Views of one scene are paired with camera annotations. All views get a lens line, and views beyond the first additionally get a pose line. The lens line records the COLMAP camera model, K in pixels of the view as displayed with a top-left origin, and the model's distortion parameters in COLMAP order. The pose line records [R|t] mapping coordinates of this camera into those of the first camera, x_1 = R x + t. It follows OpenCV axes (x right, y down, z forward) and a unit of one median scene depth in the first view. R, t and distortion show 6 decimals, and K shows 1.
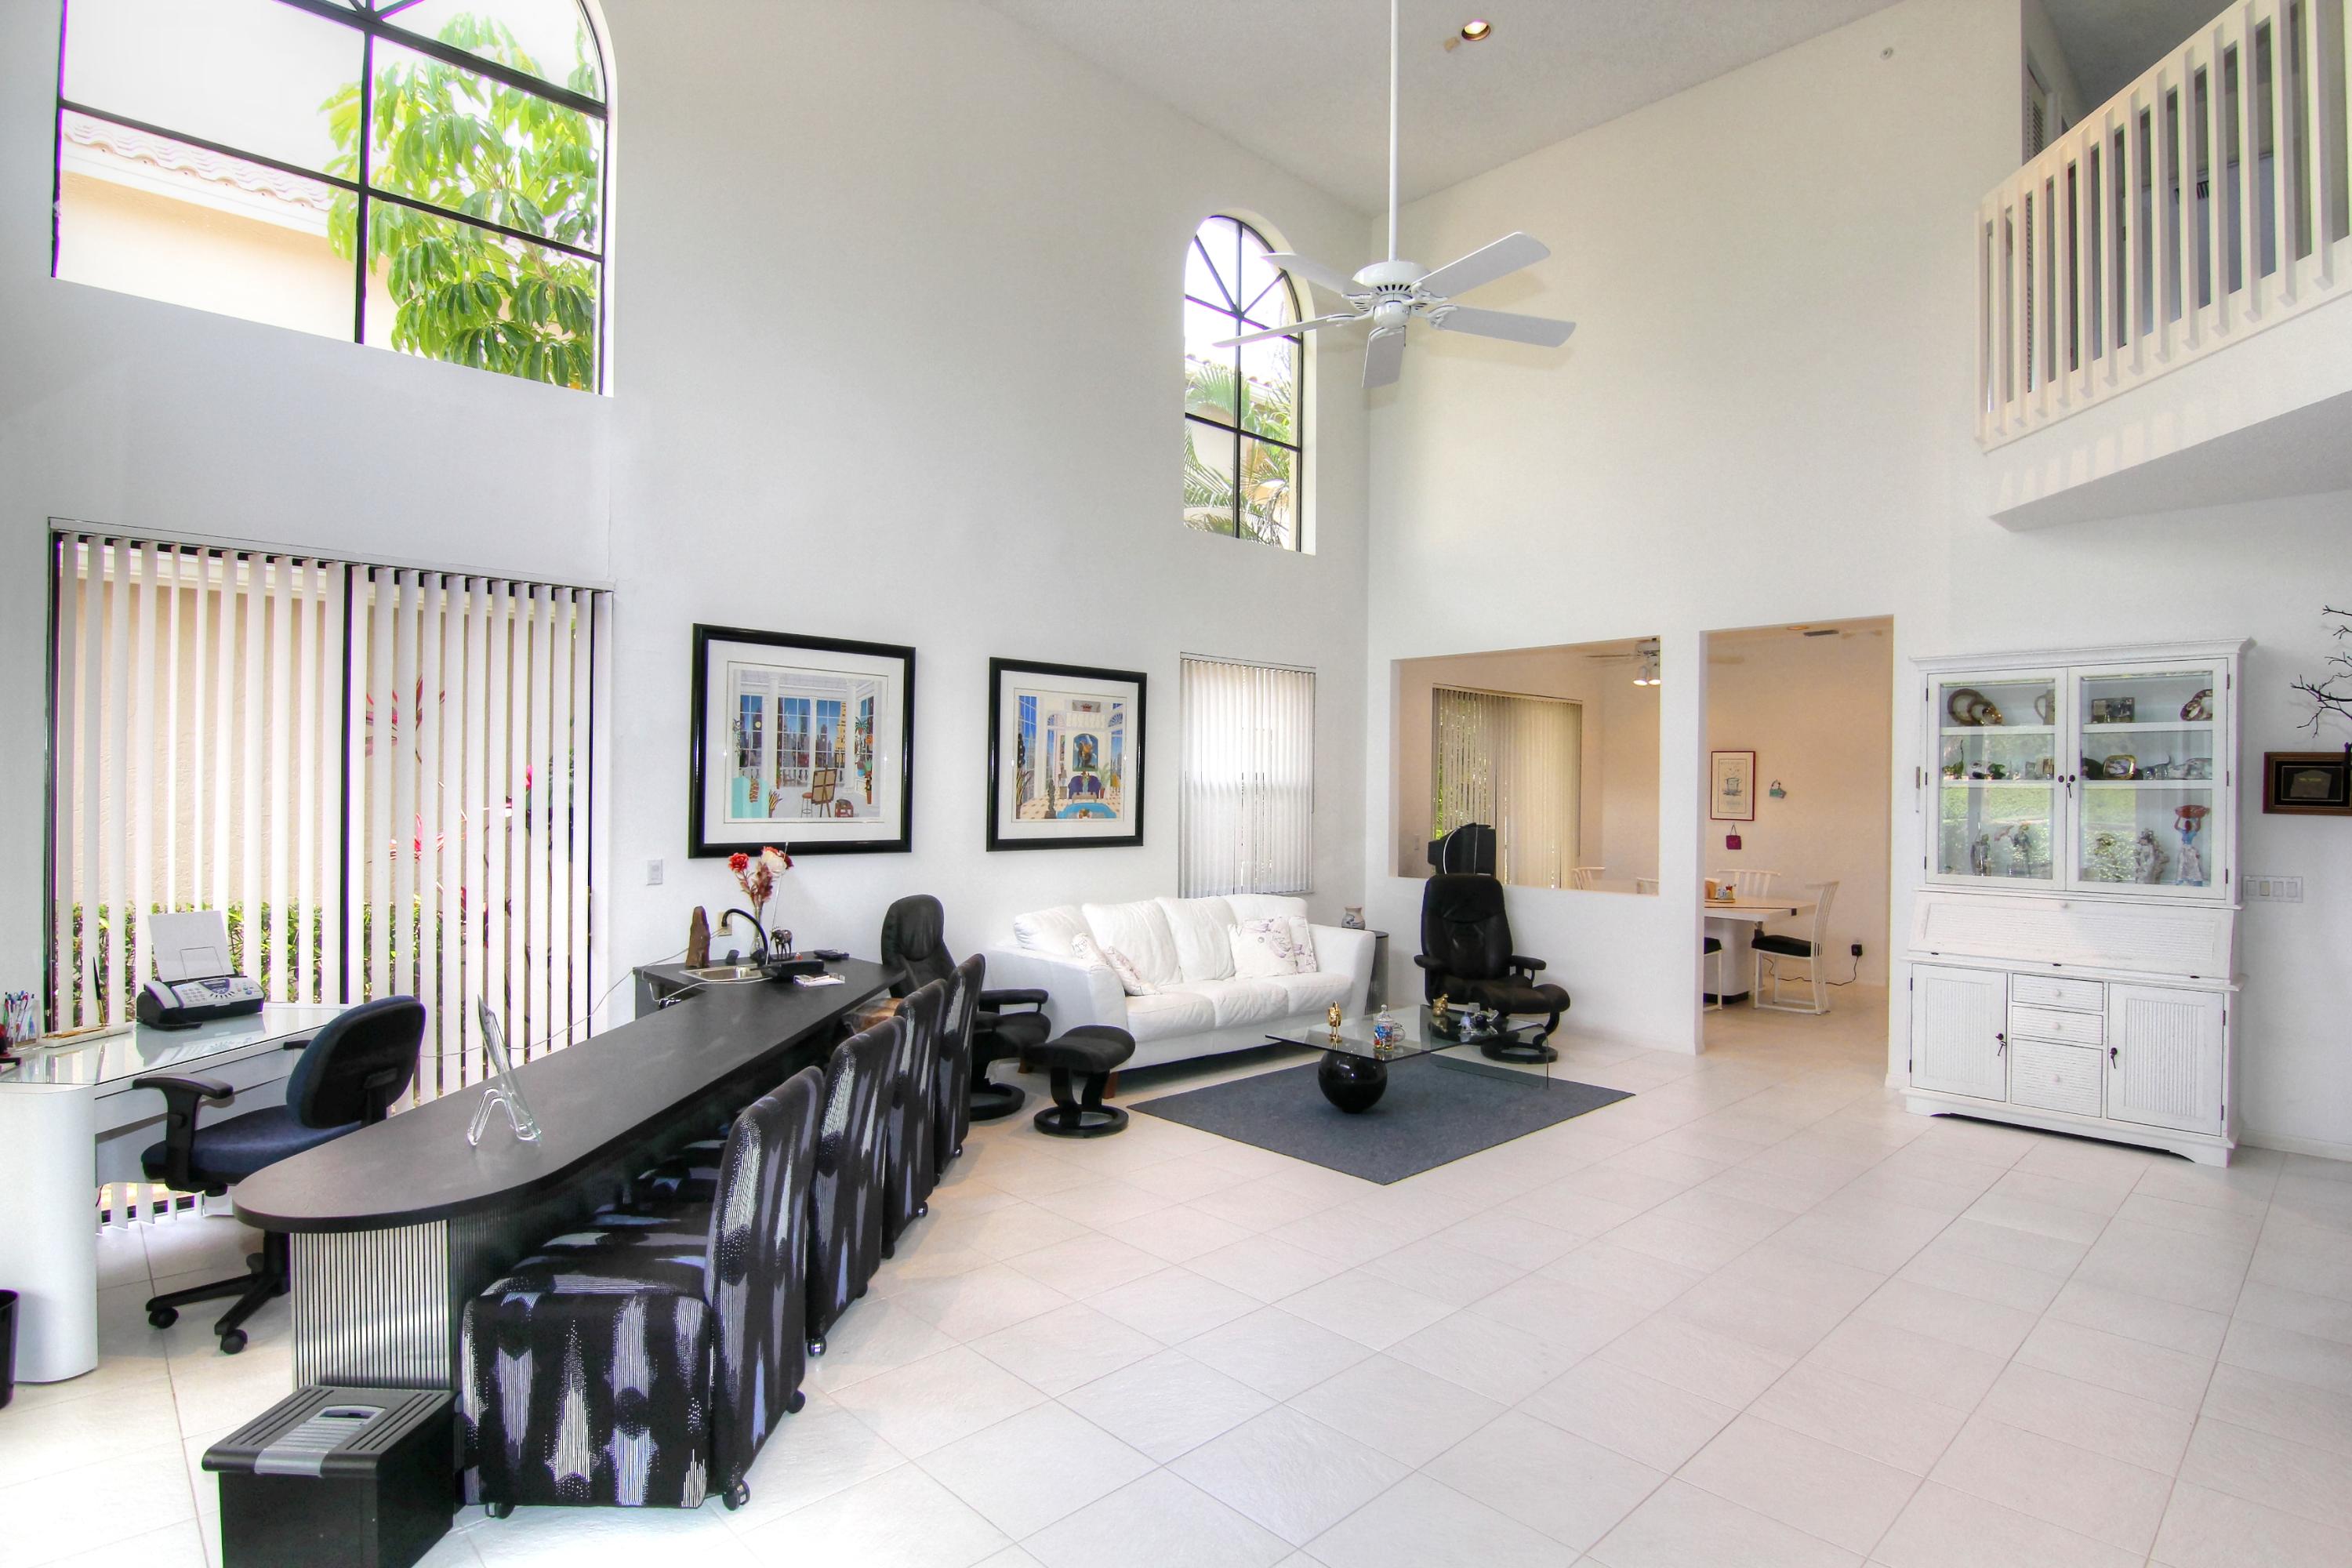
lens RADIAL K [[1188.7, 0, 1179.0], [0, 1188.7, 787.2], [0, 0, 1]] dist [0.011337, -0.023952]
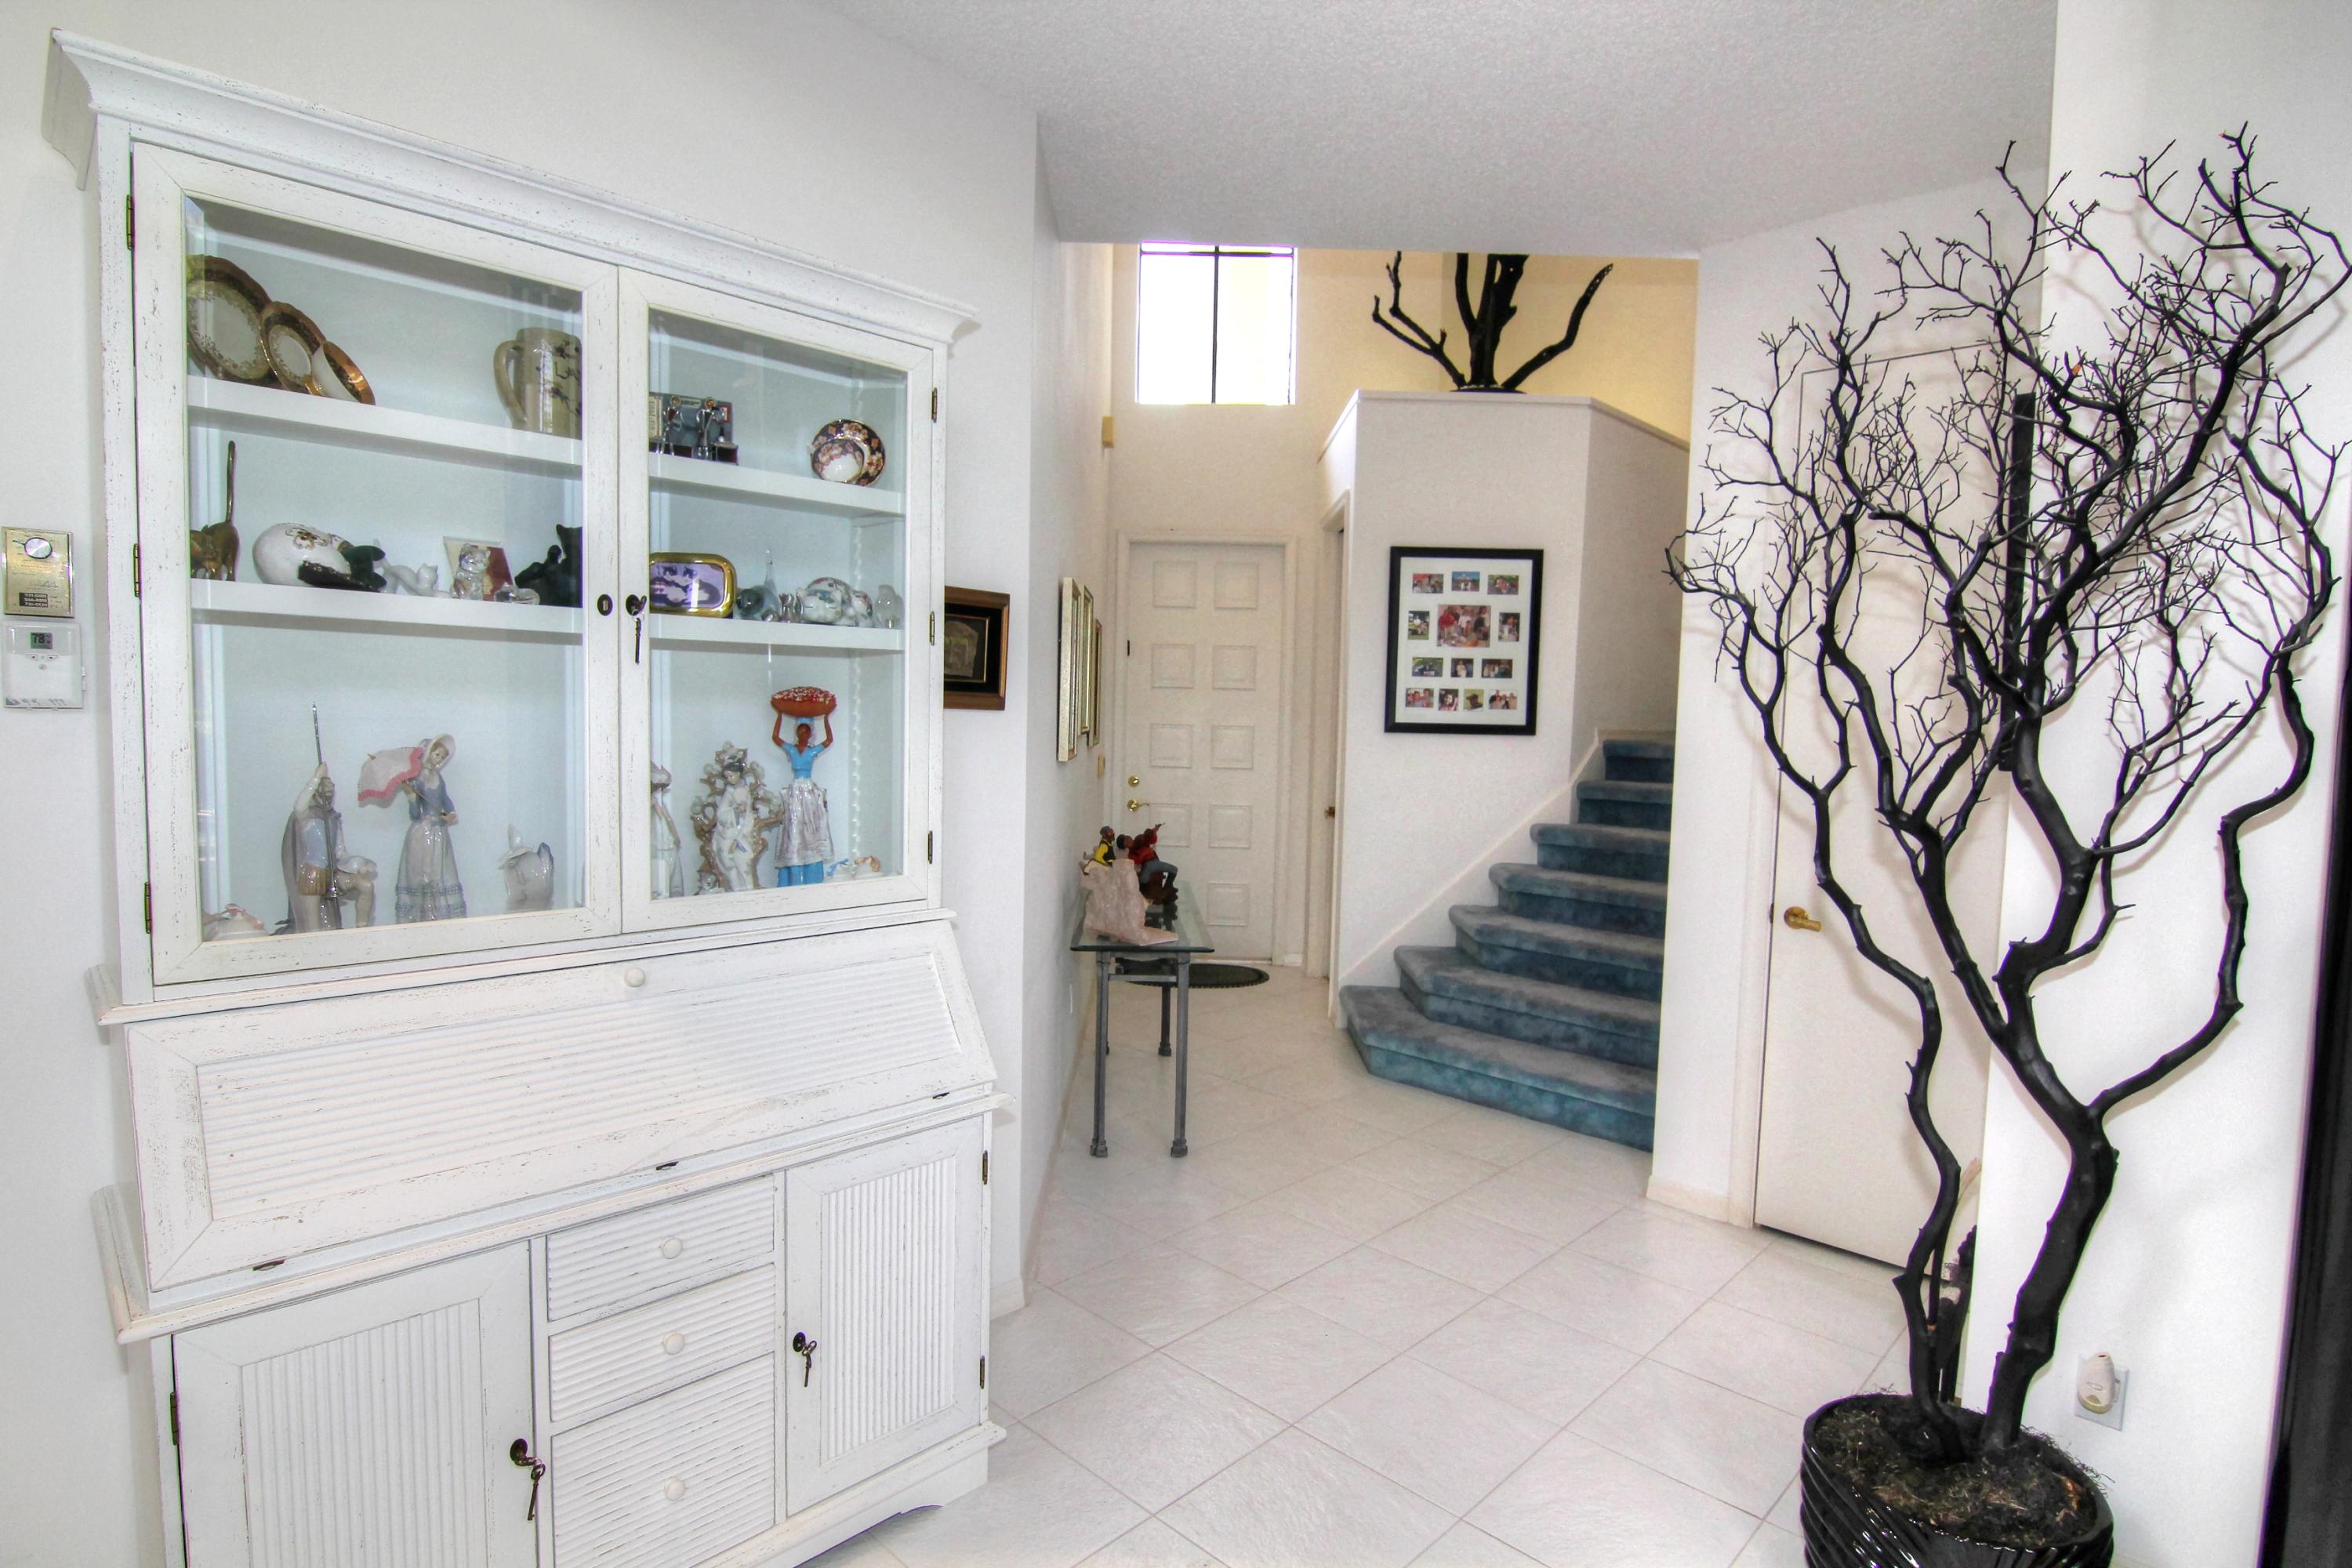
lens RADIAL K [[1190.2, 0, 1191.0], [0, 1190.2, 781.6], [0, 0, 1]] dist [0.016895, -0.037744]
pose [[-0.029846, -0.073668, 0.996836, 0.393112], [-0.029748, 0.996904, 0.072782, 0.013041], [-0.999112, -0.027481, -0.031945, 0.831809]]
